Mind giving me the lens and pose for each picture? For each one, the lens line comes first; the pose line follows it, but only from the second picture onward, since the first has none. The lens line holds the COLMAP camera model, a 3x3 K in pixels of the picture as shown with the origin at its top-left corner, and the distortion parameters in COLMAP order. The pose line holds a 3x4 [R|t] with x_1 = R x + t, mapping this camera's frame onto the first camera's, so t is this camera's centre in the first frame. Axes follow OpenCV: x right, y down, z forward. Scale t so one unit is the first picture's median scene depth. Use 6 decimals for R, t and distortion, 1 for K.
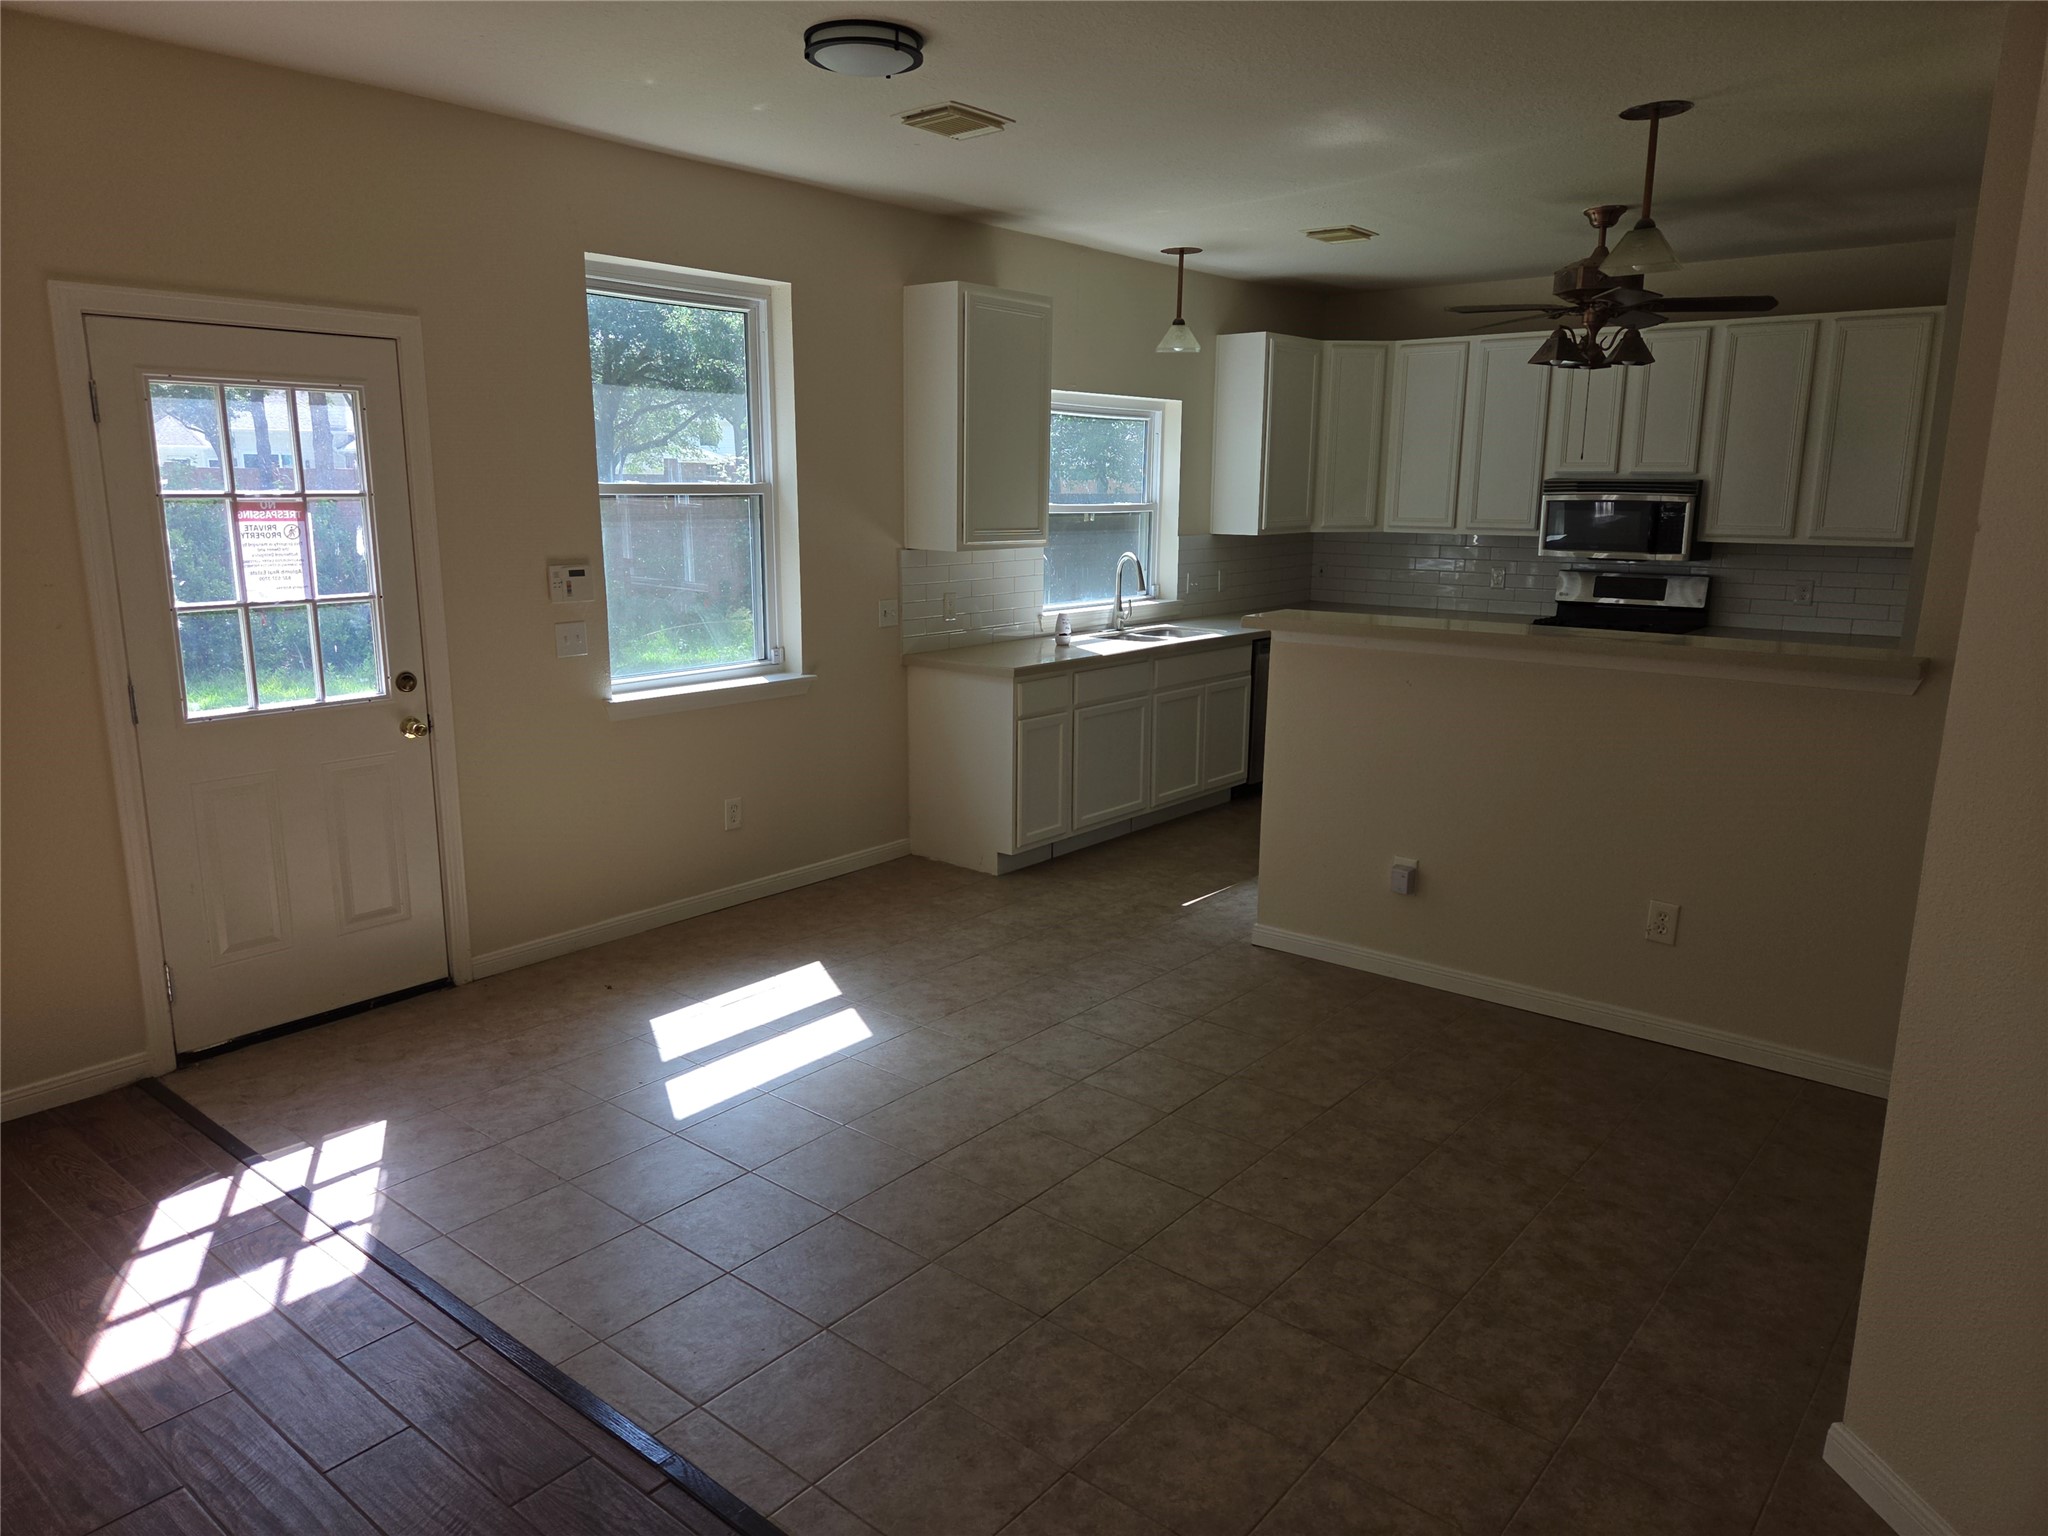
lens RADIAL K [[1359.9, 0, 1017.0], [0, 1359.9, 766.5], [0, 0, 1]] dist [0.052486, -0.047049]
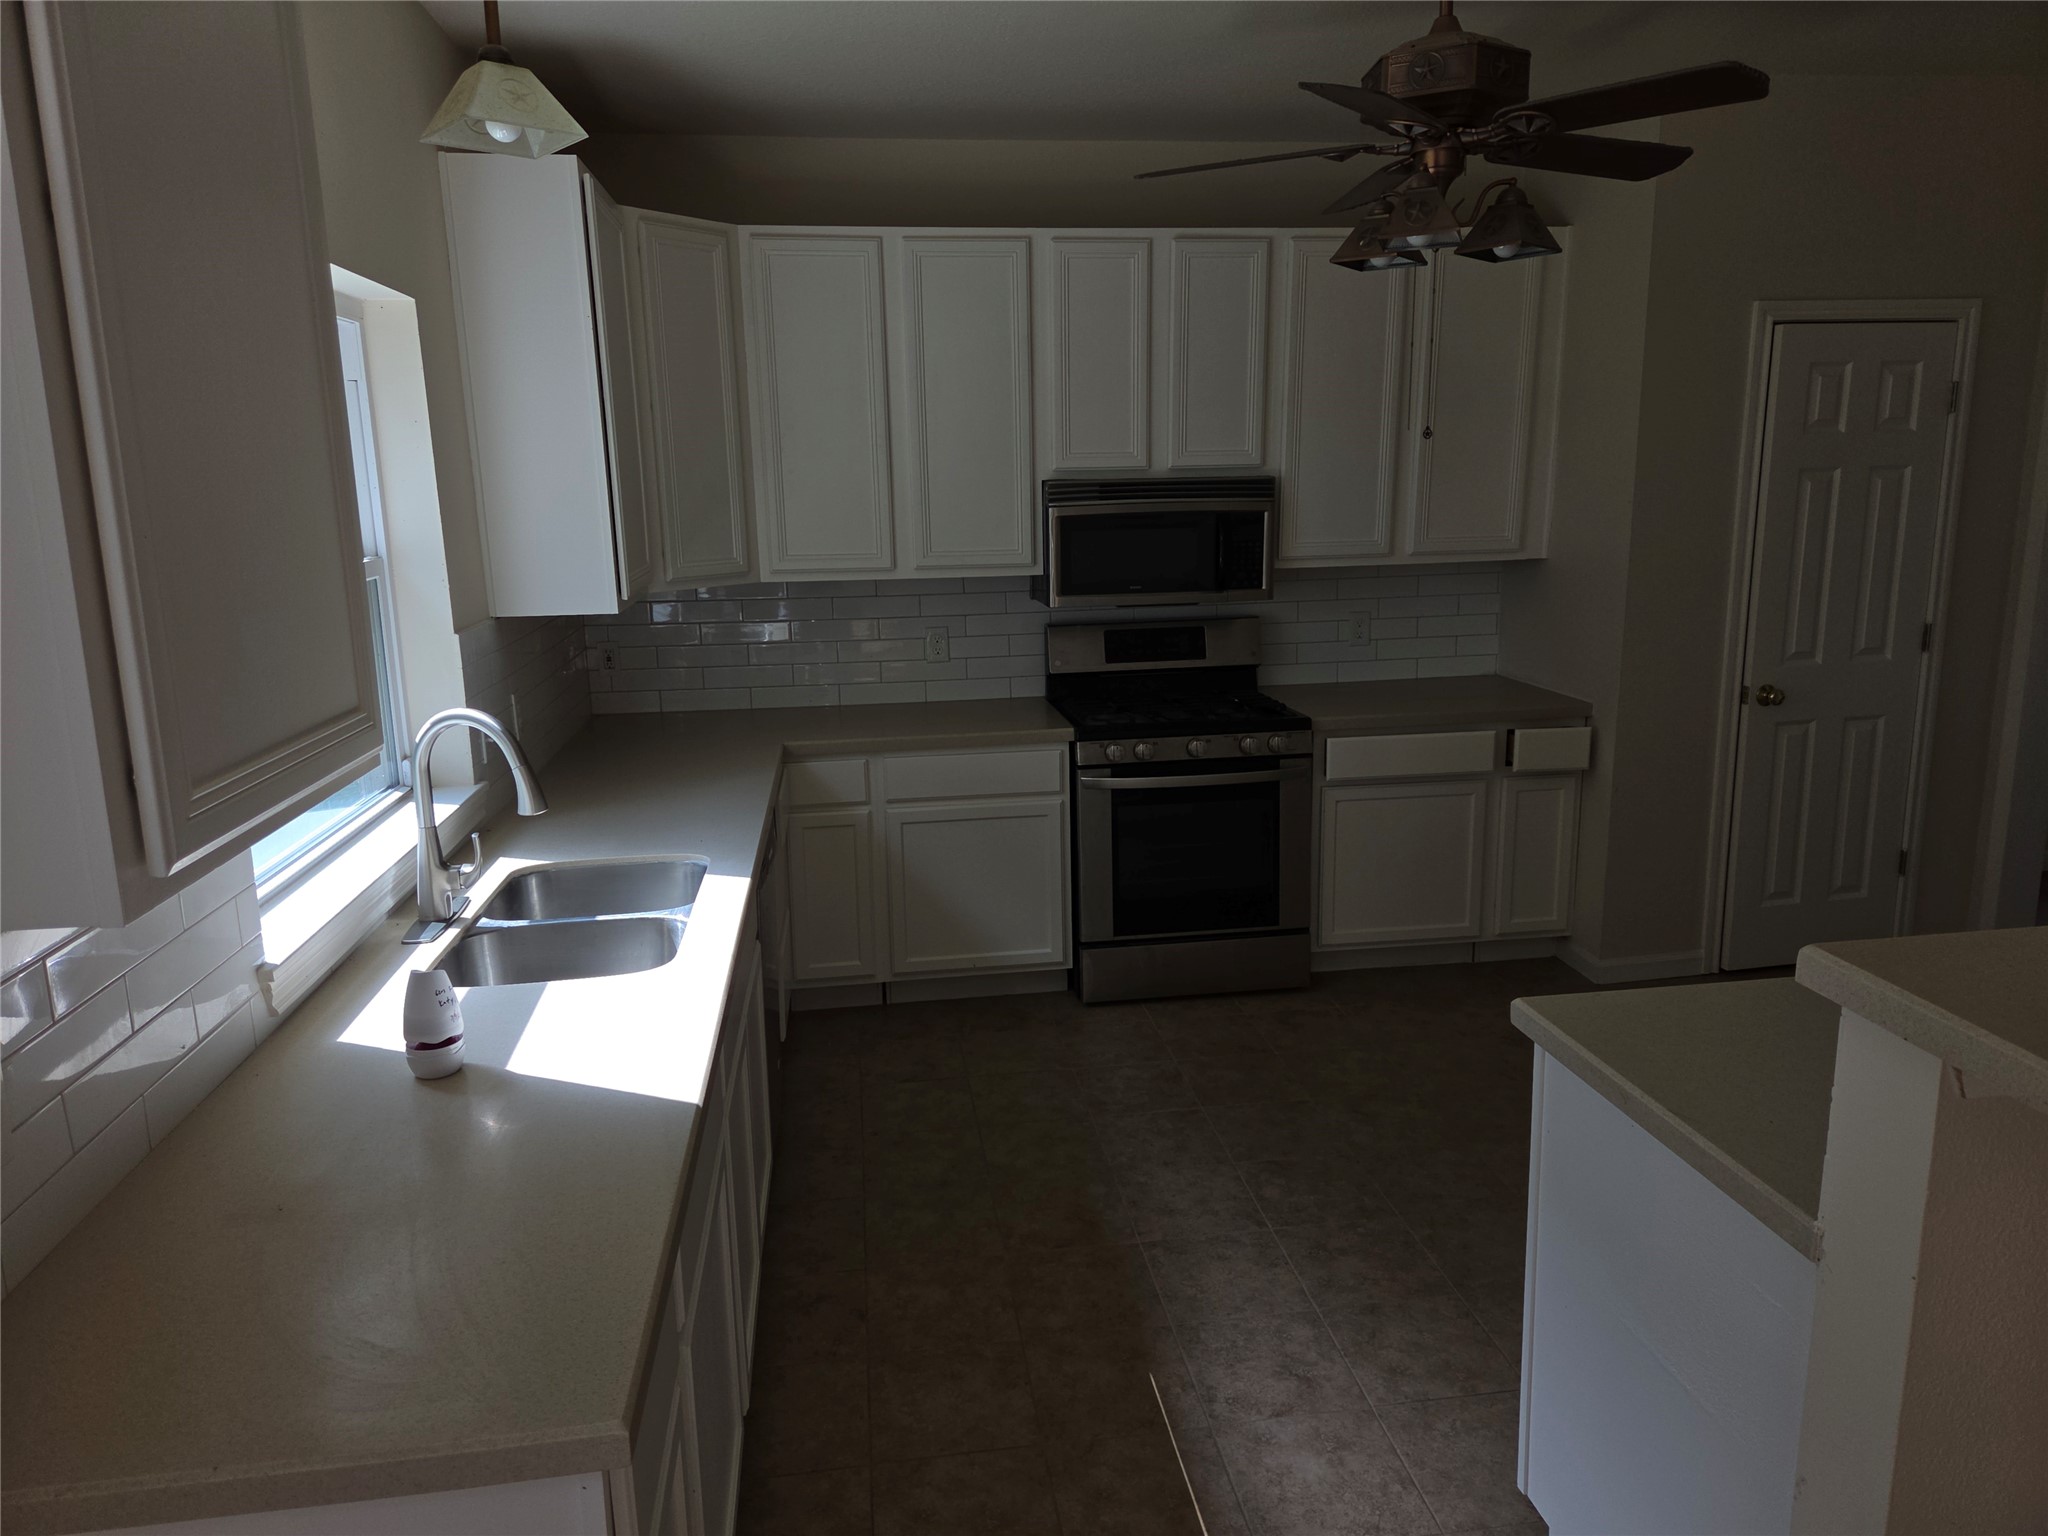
lens RADIAL K [[1359.9, 0, 1011.6], [0, 1359.9, 767.2], [0, 0, 1]] dist [0.052486, -0.047049]
pose [[0.673816, -0.172982, 0.718366, -0.081071], [0.177999, 0.981580, 0.069403, -0.144139], [-0.717139, 0.081103, 0.692195, 0.672468]]
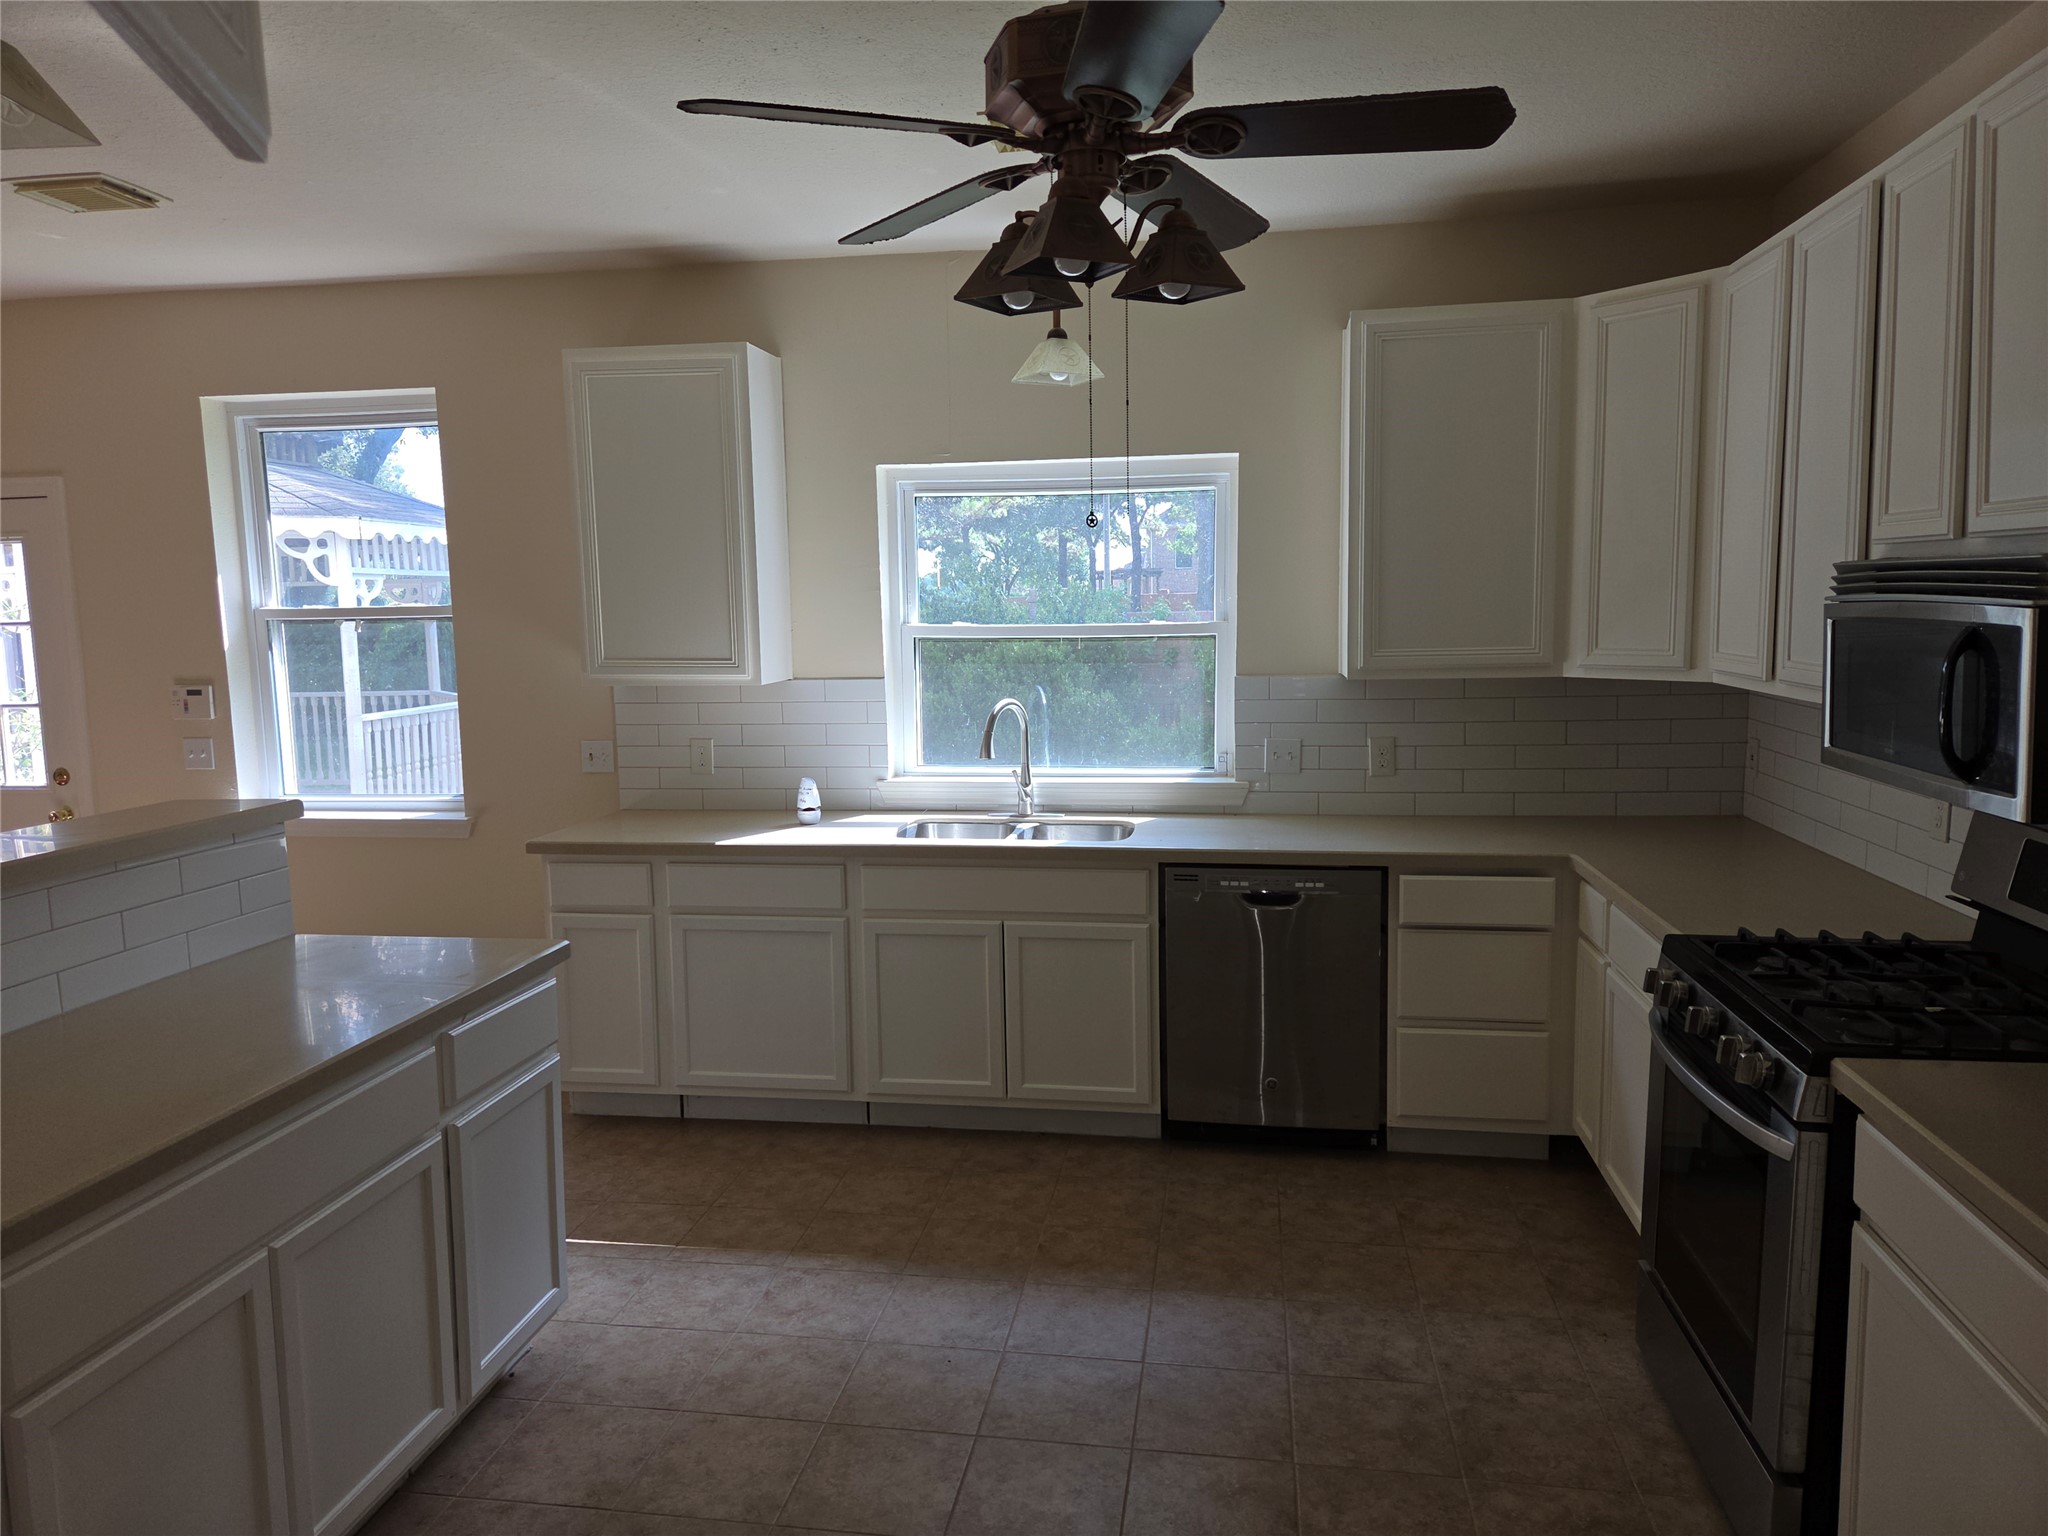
lens RADIAL K [[1359.9, 0, 1043.4], [0, 1359.9, 757.2], [0, 0, 1]] dist [0.052486, -0.047049]
pose [[0.525248, 0.084049, -0.846788, 0.656759], [-0.153326, 0.988171, 0.002977, -0.137356], [0.837022, 0.128271, 0.531922, 0.691817]]
